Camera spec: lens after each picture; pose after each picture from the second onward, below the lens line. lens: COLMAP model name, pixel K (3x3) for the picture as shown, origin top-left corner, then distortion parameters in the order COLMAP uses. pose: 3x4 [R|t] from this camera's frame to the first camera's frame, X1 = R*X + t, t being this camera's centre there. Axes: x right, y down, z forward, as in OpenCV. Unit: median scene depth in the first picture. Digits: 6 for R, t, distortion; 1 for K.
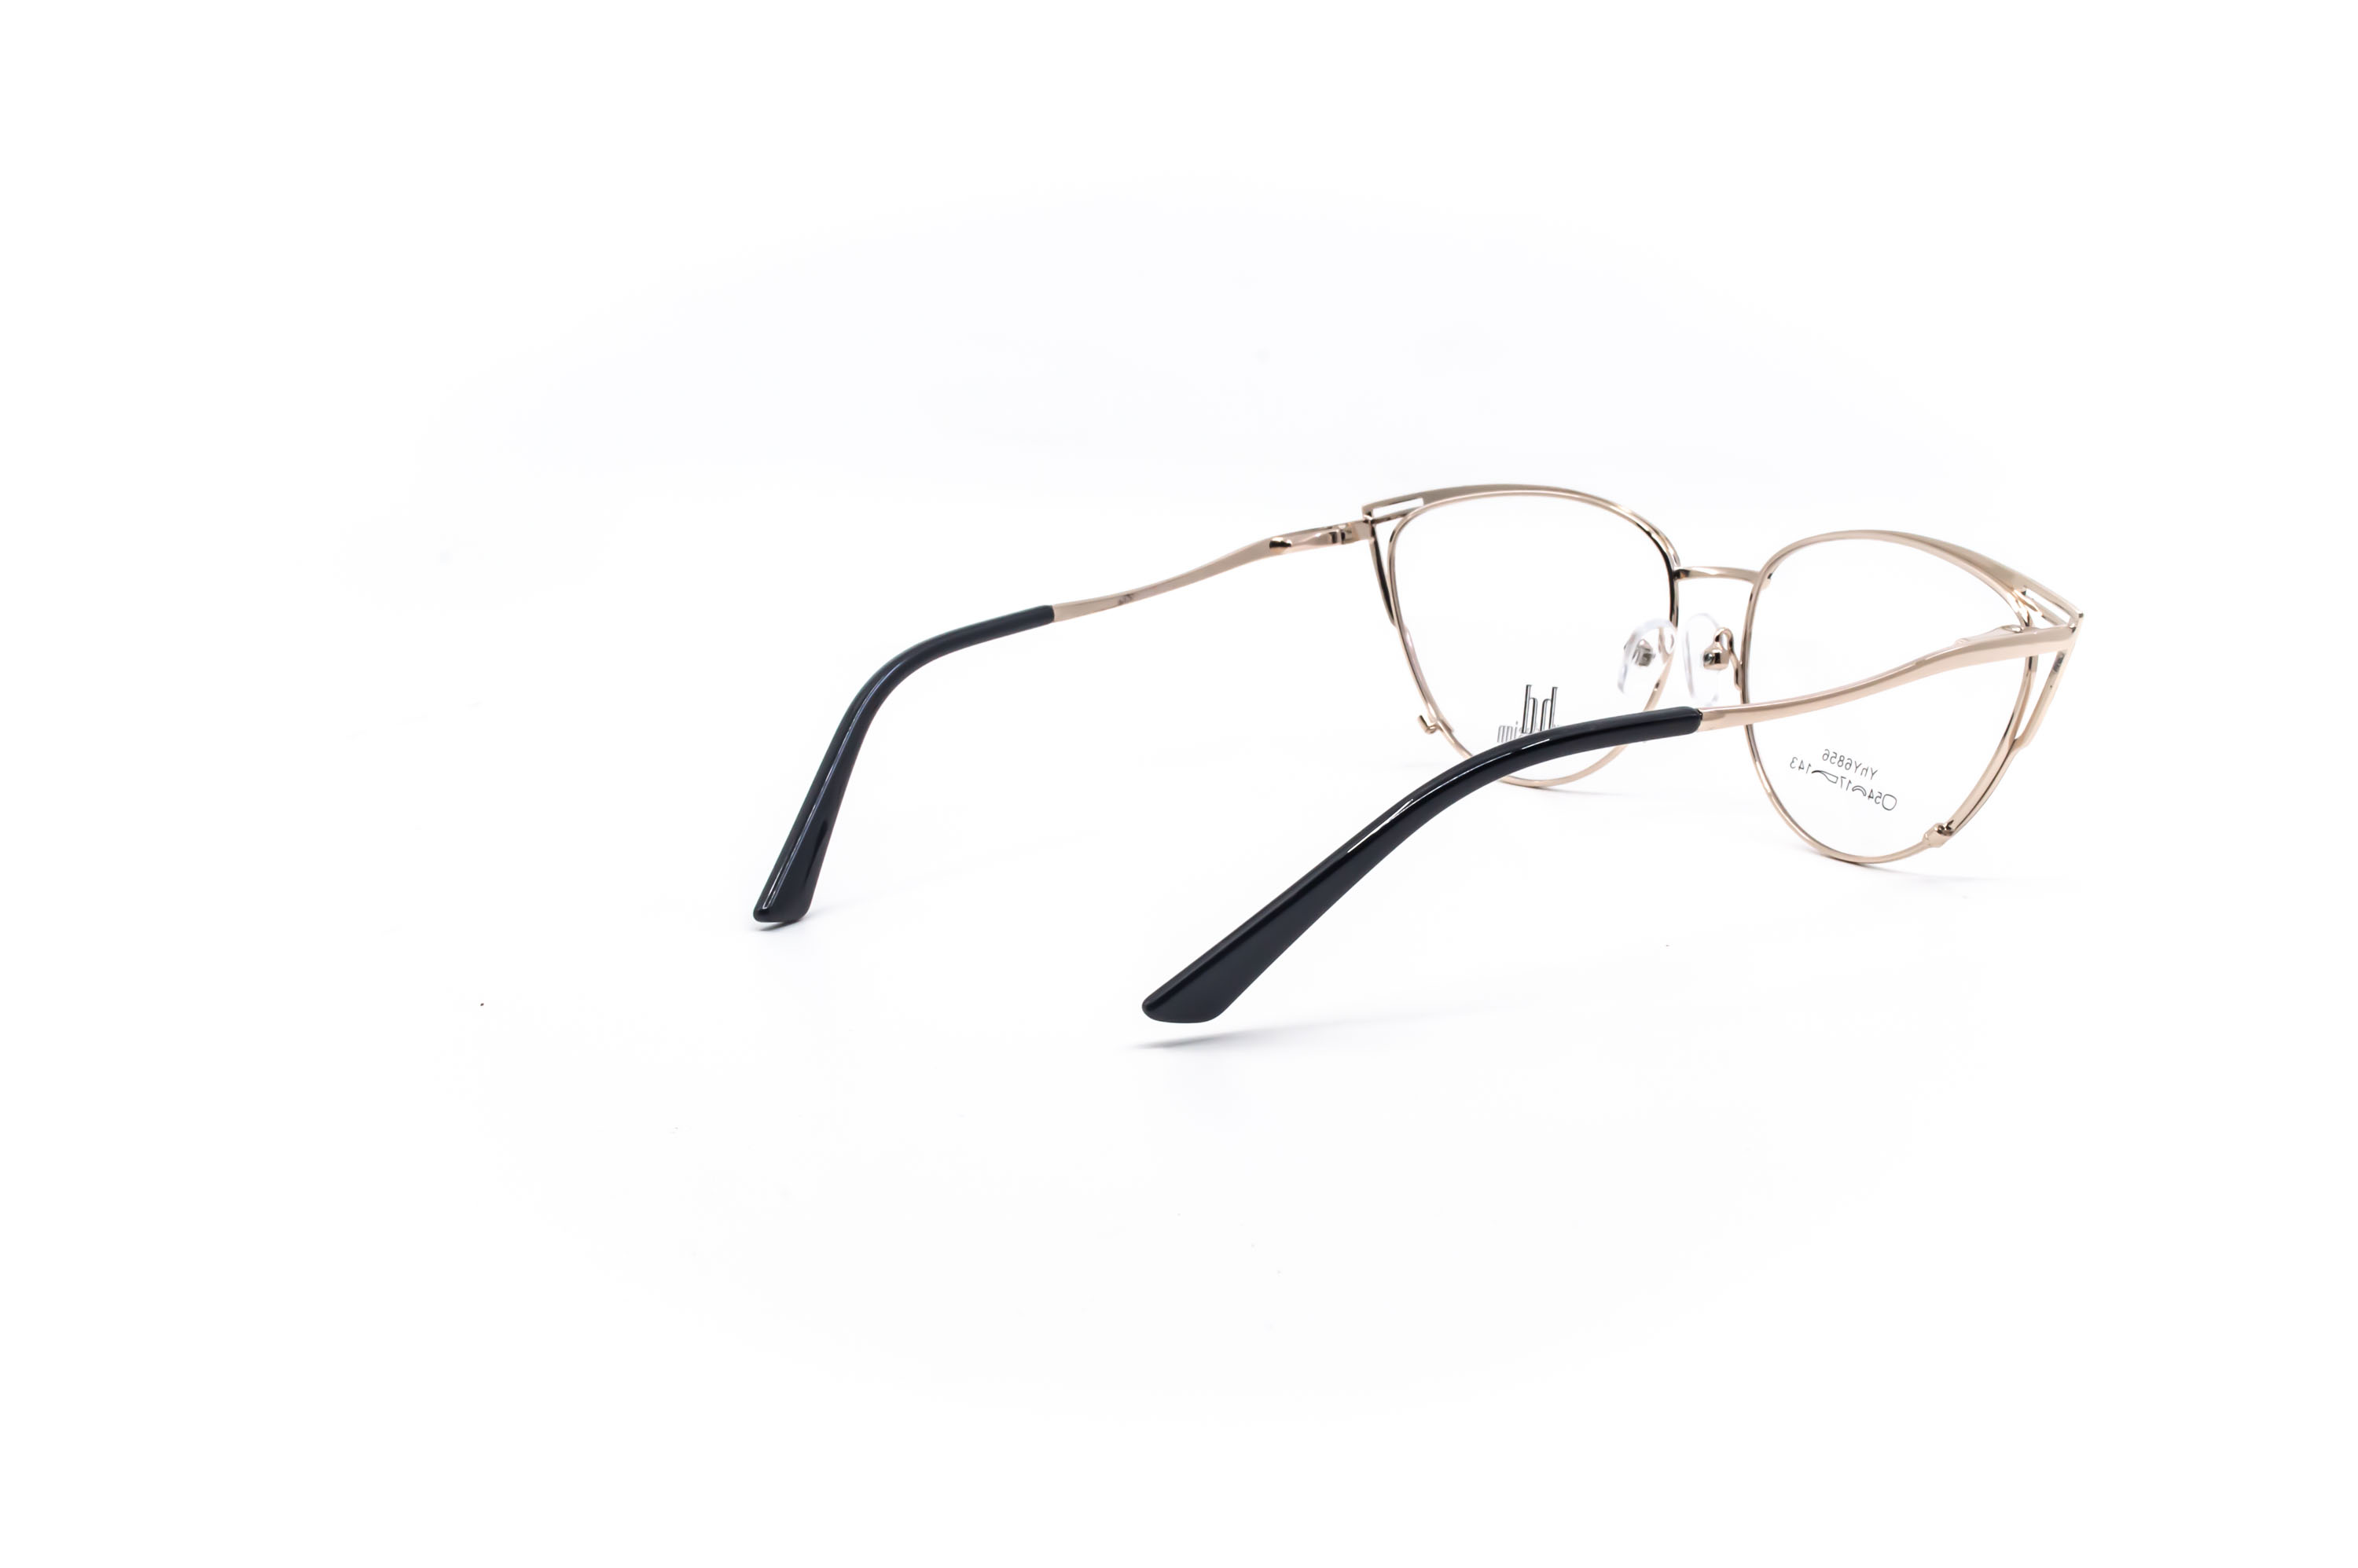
lens RADIAL K [[3104.2, 0, 1179.0], [0, 3104.2, 784.0], [0, 0, 1]] dist [-0.032669, -0.036789]
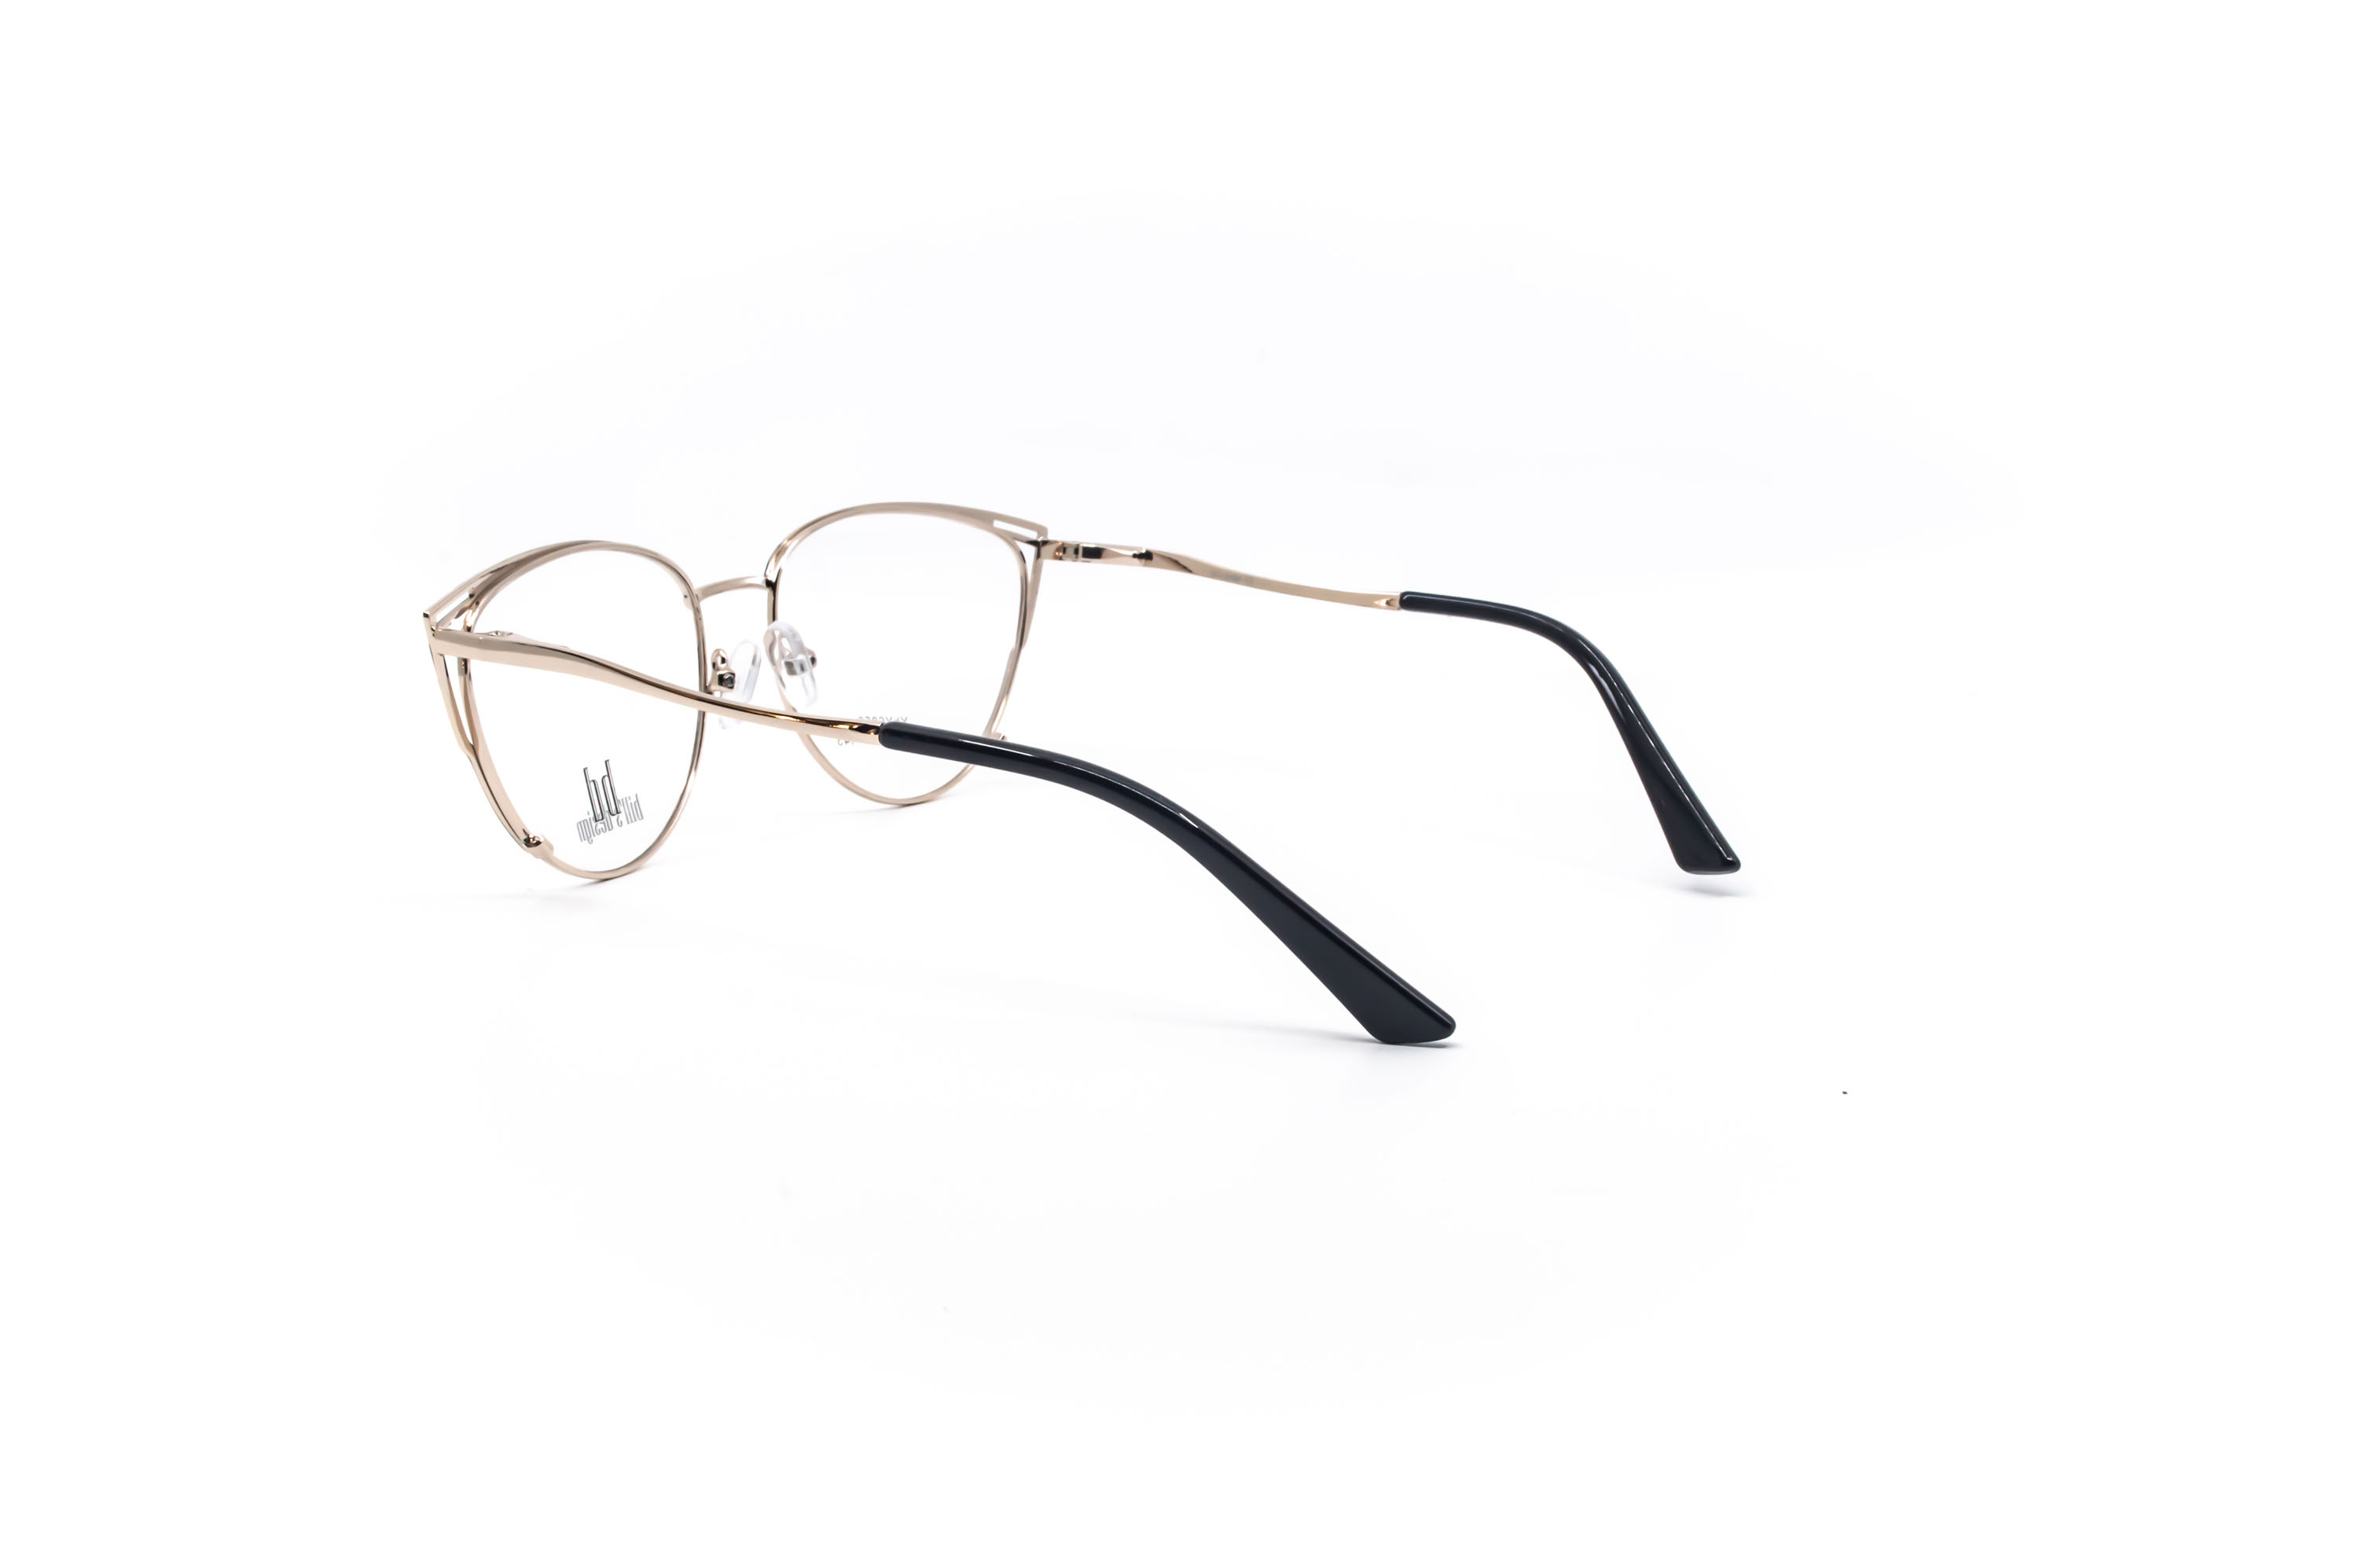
lens RADIAL K [[3104.2, 0, 1179.0], [0, 3104.2, 784.0], [0, 0, 1]] dist [-0.032669, -0.036789]
pose [[-0.261642, -0.185499, 0.947171, -0.833708], [0.206484, 0.947878, 0.242676, -0.224815], [-0.942819, 0.259070, -0.209702, 1.119321]]
